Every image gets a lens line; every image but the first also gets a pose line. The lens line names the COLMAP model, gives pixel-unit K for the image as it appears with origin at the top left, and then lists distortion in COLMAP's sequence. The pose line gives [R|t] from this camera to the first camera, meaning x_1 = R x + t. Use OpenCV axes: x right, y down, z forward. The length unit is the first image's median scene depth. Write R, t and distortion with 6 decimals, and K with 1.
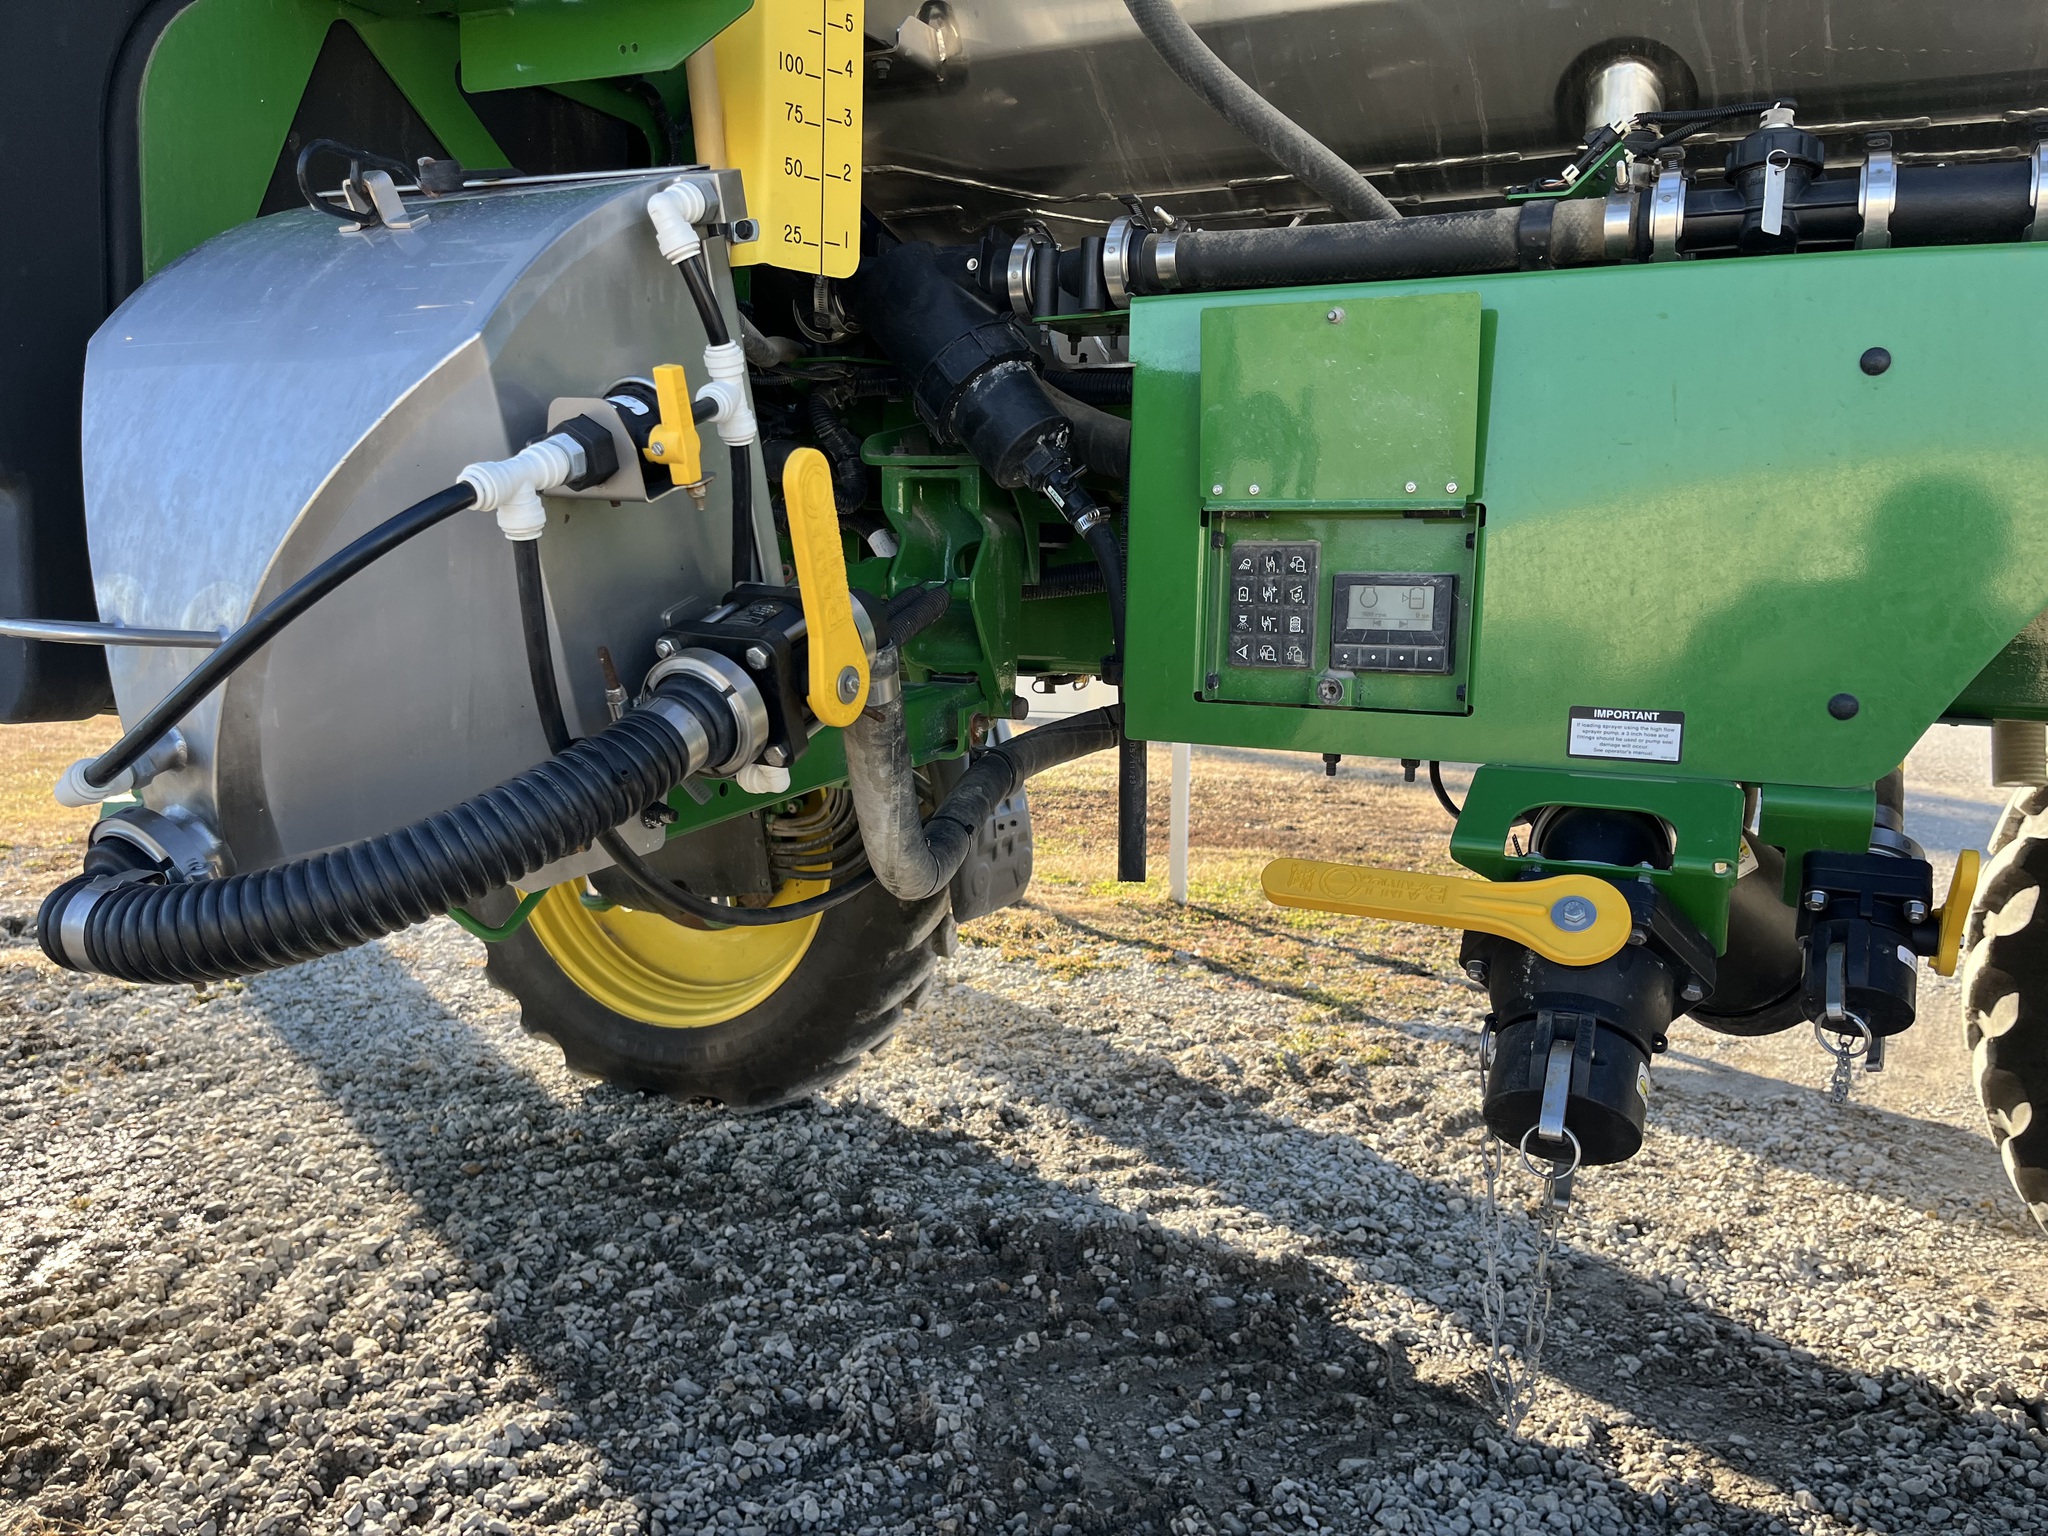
lens RADIAL K [[1640.4, 0, 1024.0], [0, 1640.4, 768.0], [0, 0, 1]] dist [0.008523, 0.001598]
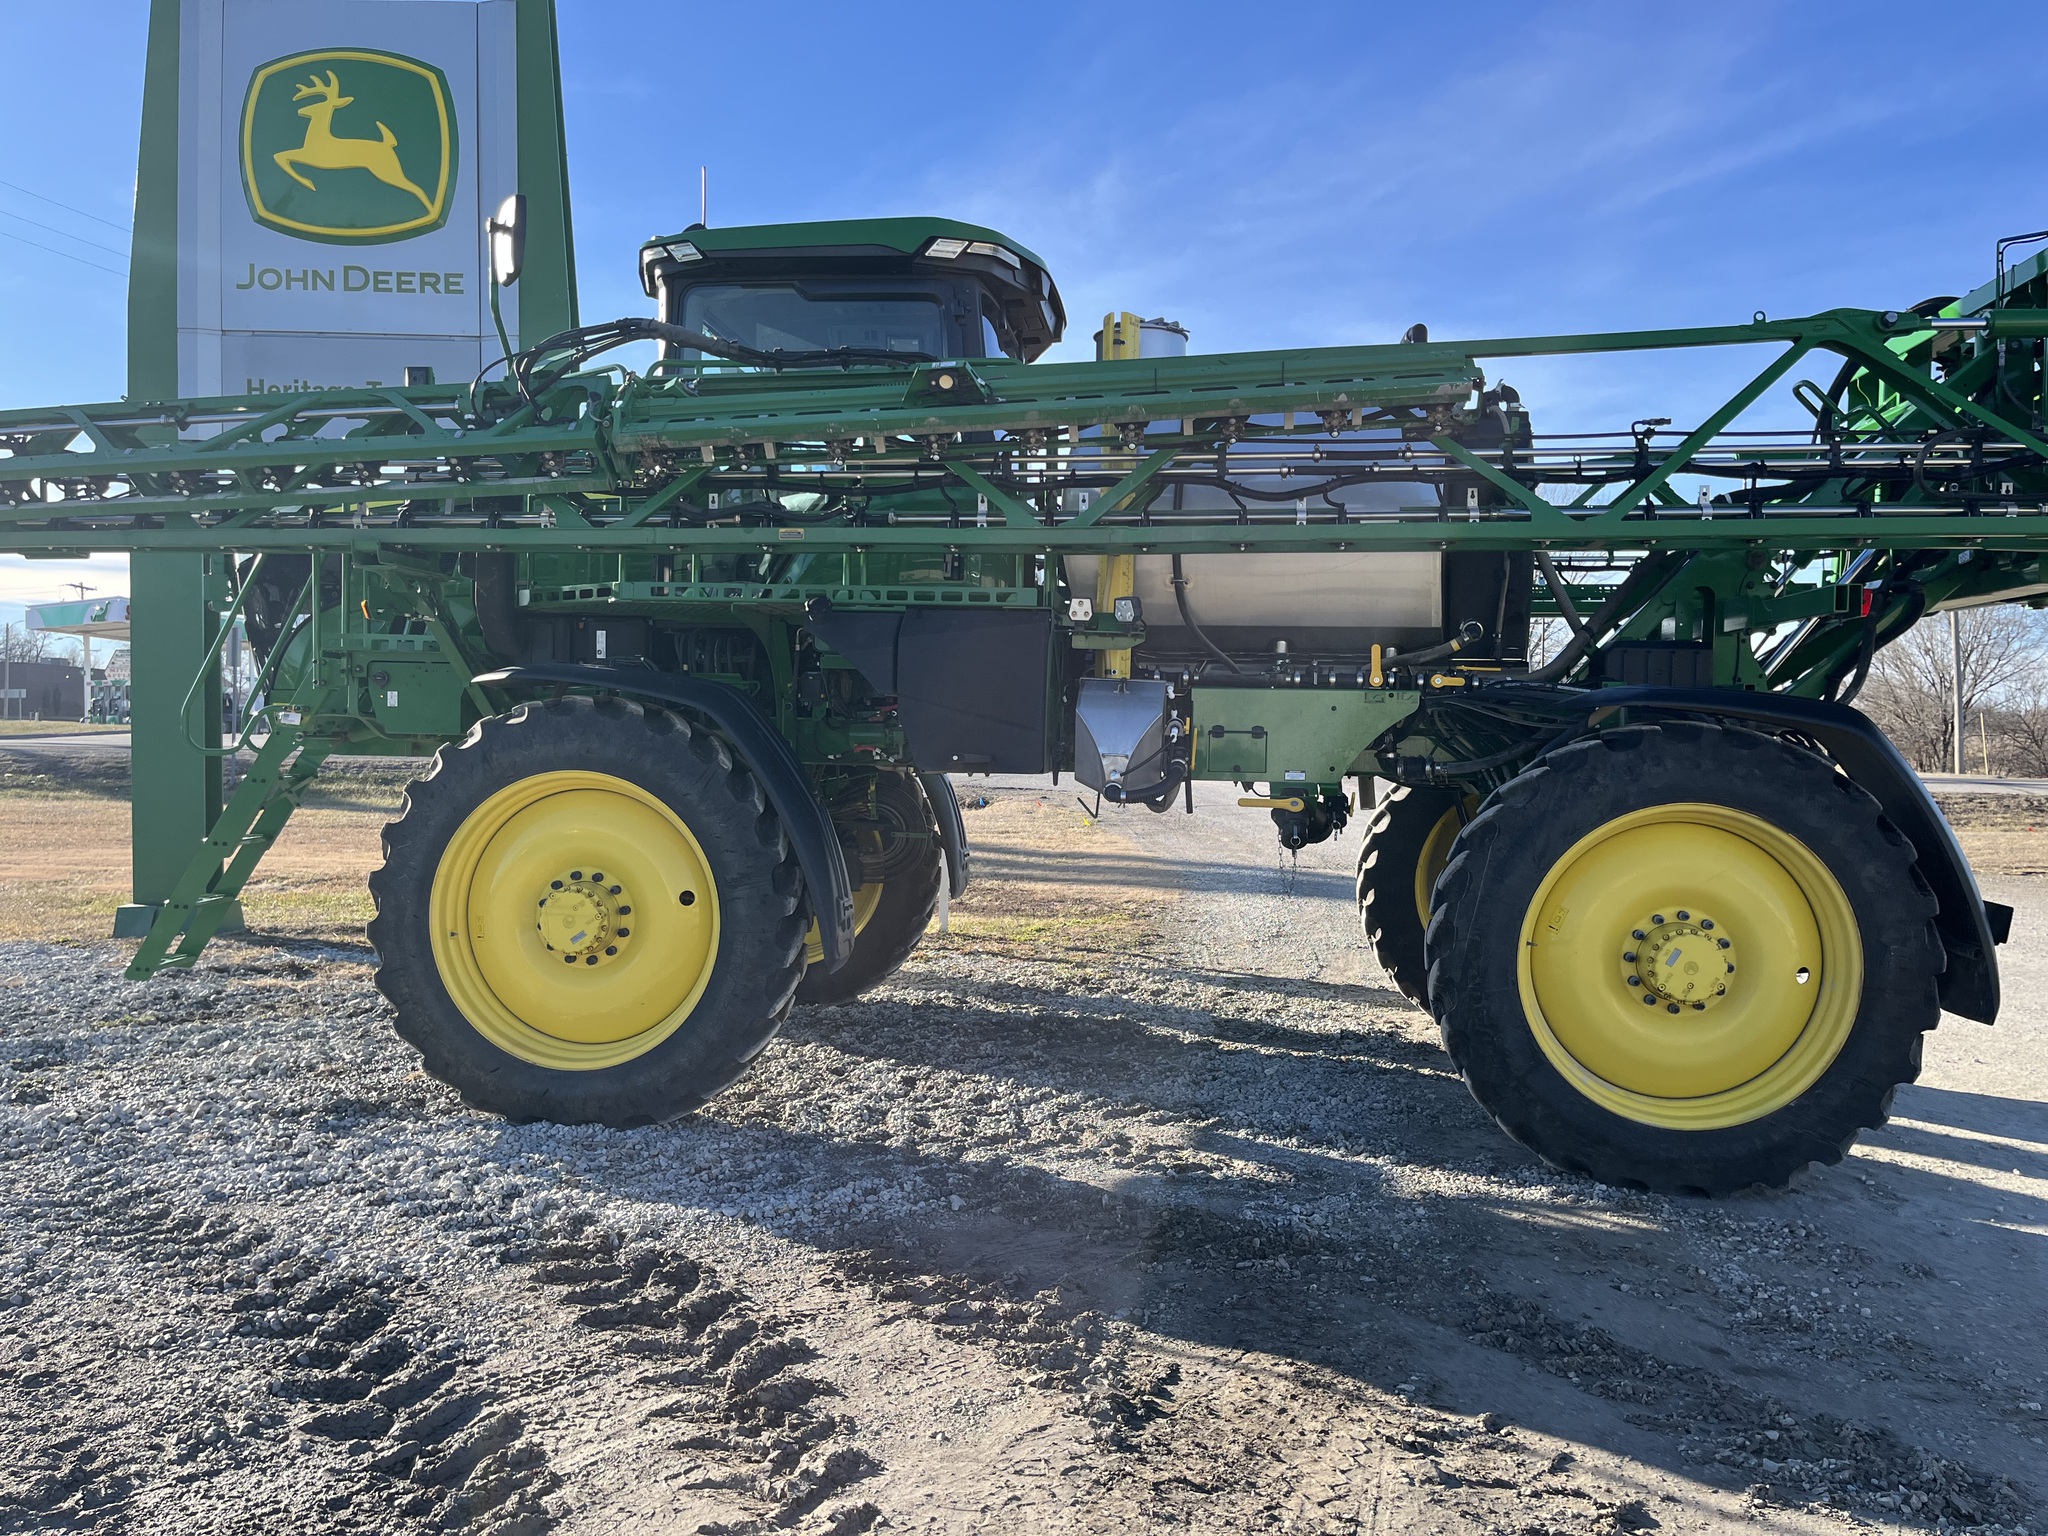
lens RADIAL K [[1640.4, 0, 1024.0], [0, 1640.4, 768.0], [0, 0, 1]] dist [0.008523, 0.001598]
pose [[0.949092, -0.005823, 0.314946, -2.135347], [0.035740, 0.995363, -0.089301, 0.398253], [-0.312965, 0.096011, 0.944899, -3.740333]]
